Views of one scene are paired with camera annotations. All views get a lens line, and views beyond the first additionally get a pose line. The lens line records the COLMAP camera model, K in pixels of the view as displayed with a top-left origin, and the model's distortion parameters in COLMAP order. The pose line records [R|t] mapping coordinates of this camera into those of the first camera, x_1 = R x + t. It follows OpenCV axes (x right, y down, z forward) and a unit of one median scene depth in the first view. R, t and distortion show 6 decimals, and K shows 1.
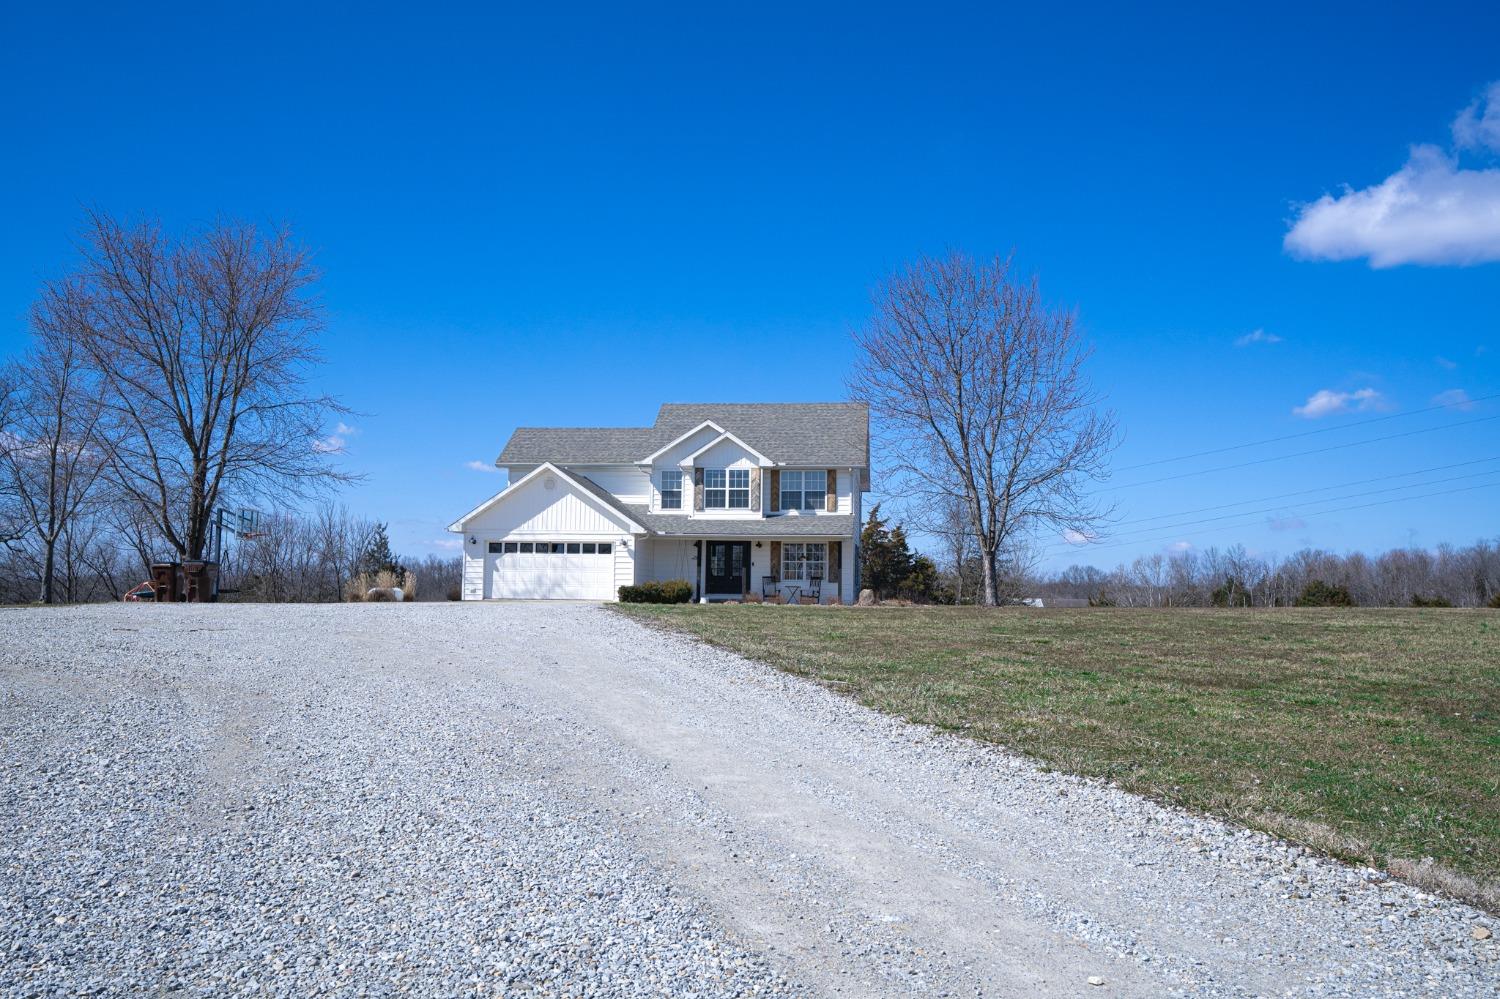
lens RADIAL K [[1328.2, 0, 750.0], [0, 1328.2, 499.5], [0, 0, 1]] dist [0.001549, -0.000028]
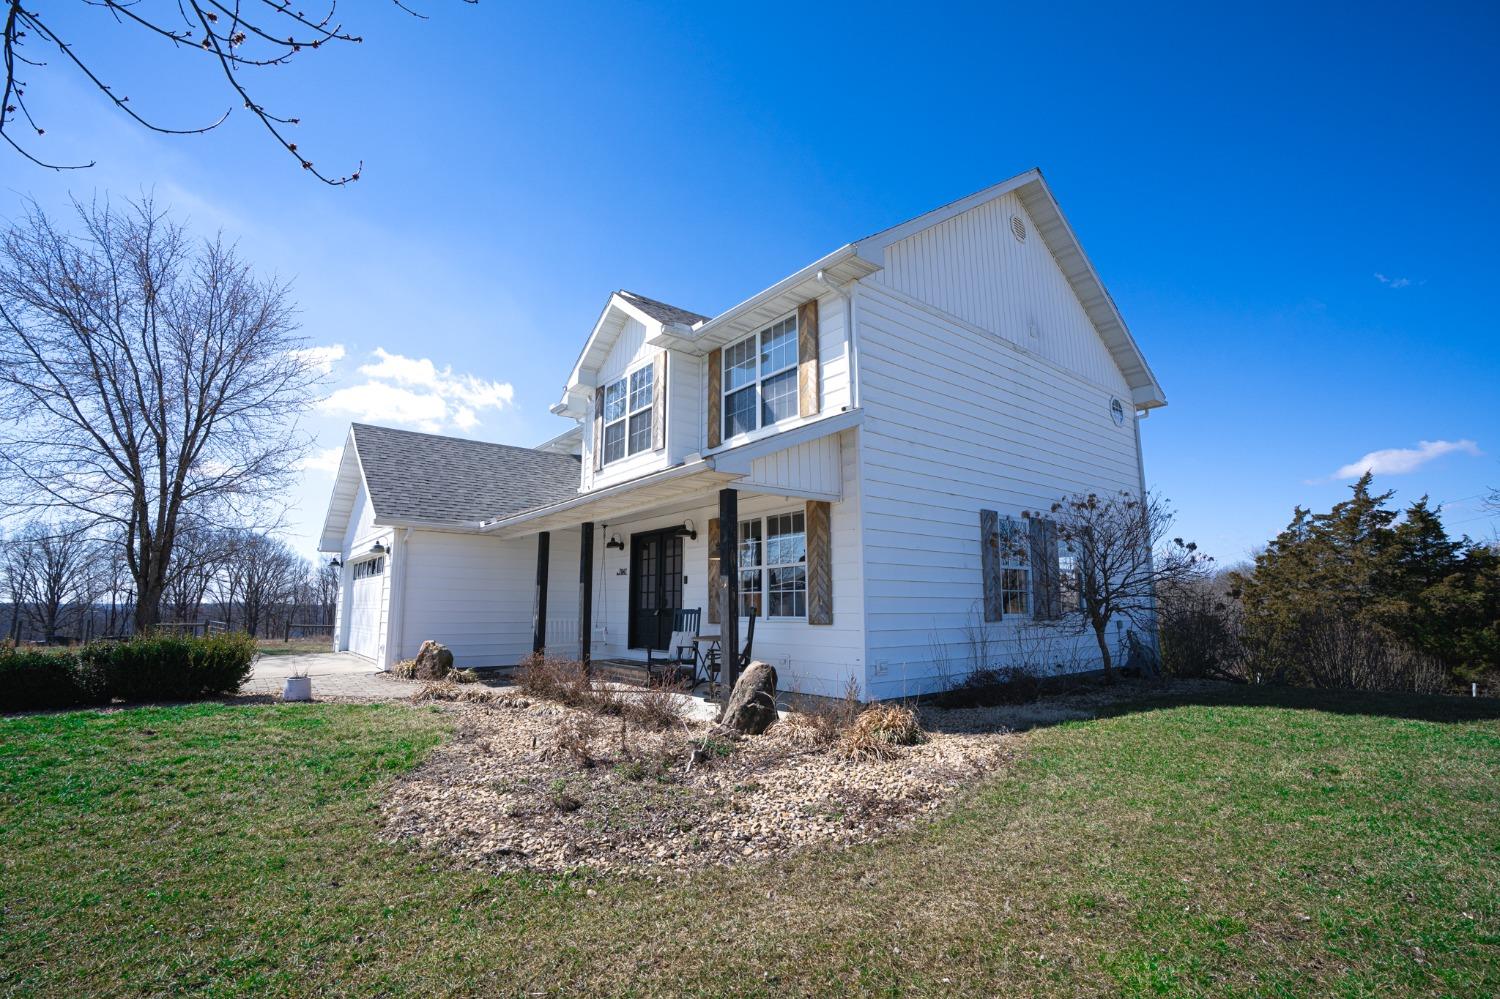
lens RADIAL K [[679.9, 0, 750.0], [0, 679.9, 499.5], [0, 0, 1]] dist [-0.000285, 0.000029]
pose [[0.719288, -0.126332, -0.683128, 0.168393], [0.074006, 0.991665, -0.105467, 0.048023], [0.690758, 0.025306, 0.722643, 0.861591]]
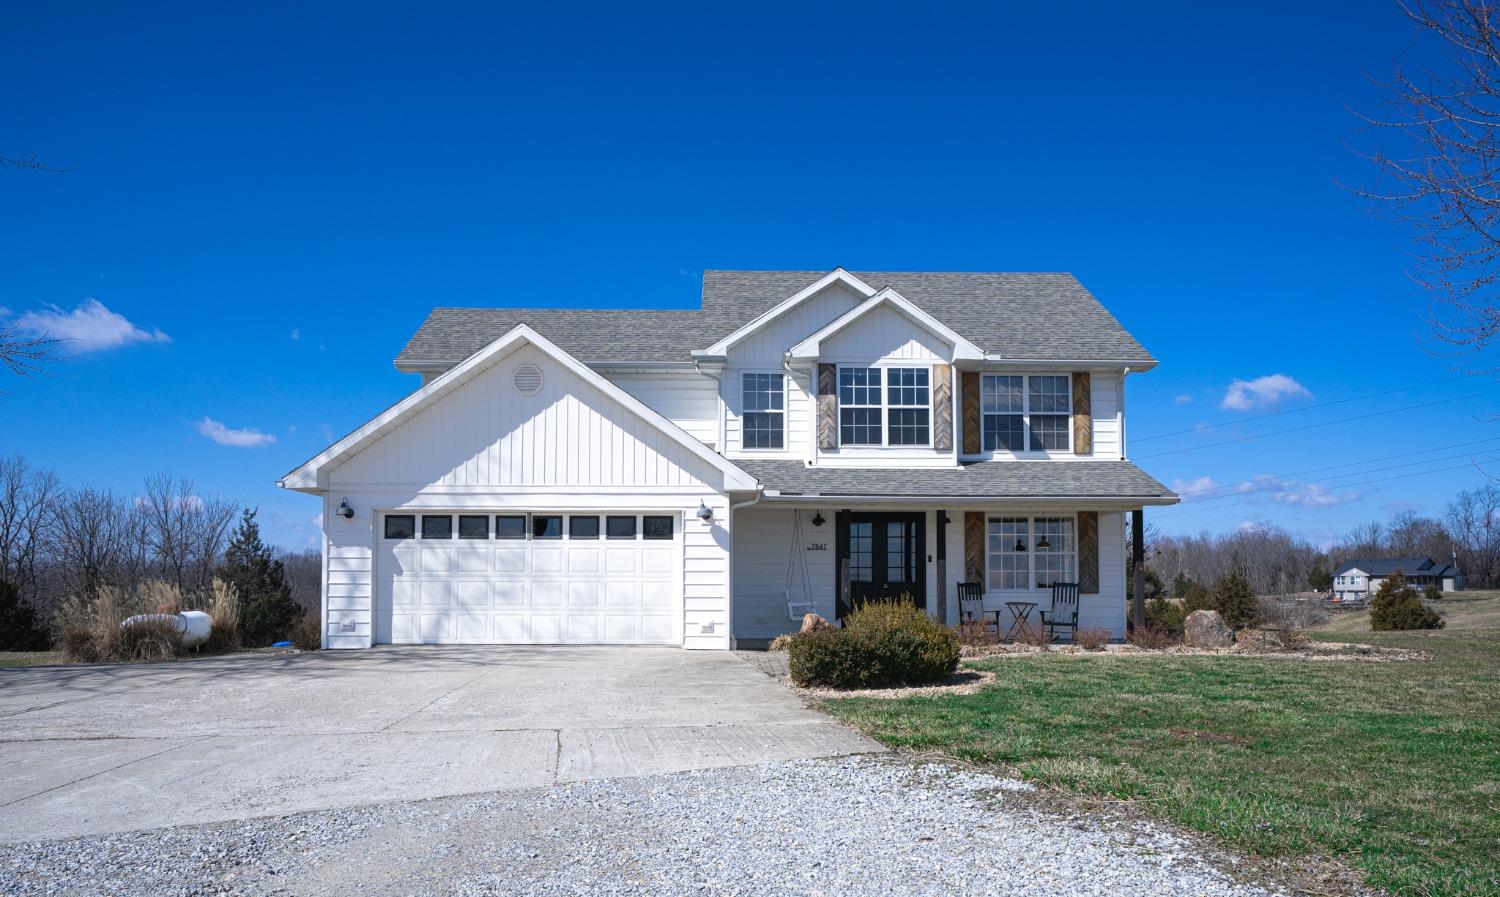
lens RADIAL K [[1027.9, 0, 750.1], [0, 1027.9, 554.5], [0, 0, 1]] dist [-0.004518, -0.000487]
pose [[0.988550, -0.007624, 0.150698, -0.124571], [-0.000090, 0.998693, 0.051114, 0.027383], [-0.150891, -0.050542, 0.987257, 0.627808]]
